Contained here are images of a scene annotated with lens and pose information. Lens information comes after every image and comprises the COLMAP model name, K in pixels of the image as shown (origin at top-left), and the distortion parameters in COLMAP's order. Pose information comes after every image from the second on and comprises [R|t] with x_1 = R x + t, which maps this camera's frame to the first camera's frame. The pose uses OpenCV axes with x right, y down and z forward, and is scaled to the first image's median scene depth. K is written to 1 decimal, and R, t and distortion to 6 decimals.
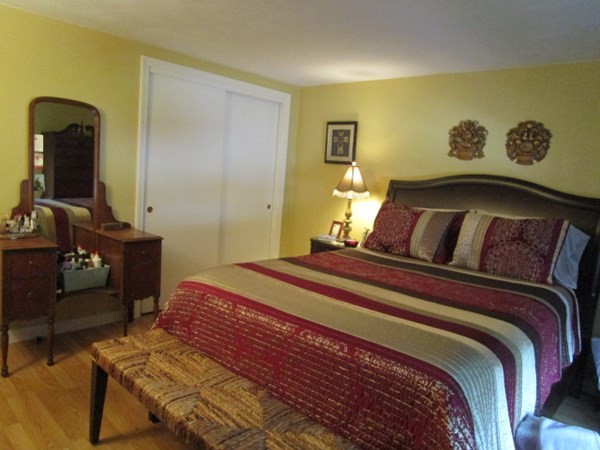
lens RADIAL K [[427.4, 0, 299.8], [0, 427.4, 227.2], [0, 0, 1]] dist [-0.022679, -0.000959]
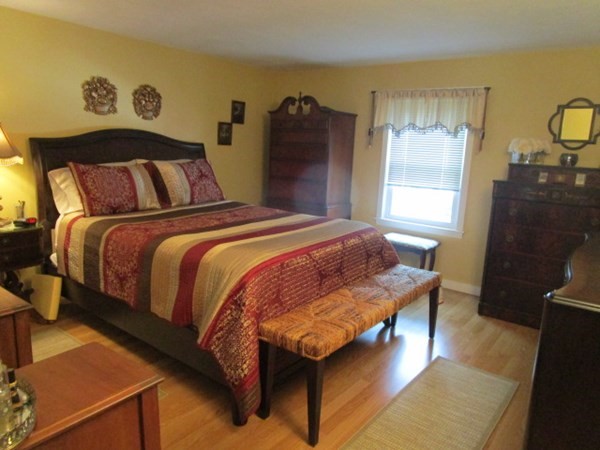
lens RADIAL K [[427.4, 0, 300.2], [0, 427.4, 221.9], [0, 0, 1]] dist [-0.022679, -0.000959]
pose [[-0.075947, -0.255544, 0.963810, -0.806625], [0.088375, 0.961072, 0.261782, -0.146891], [-0.993188, 0.105058, -0.050406, 0.641283]]
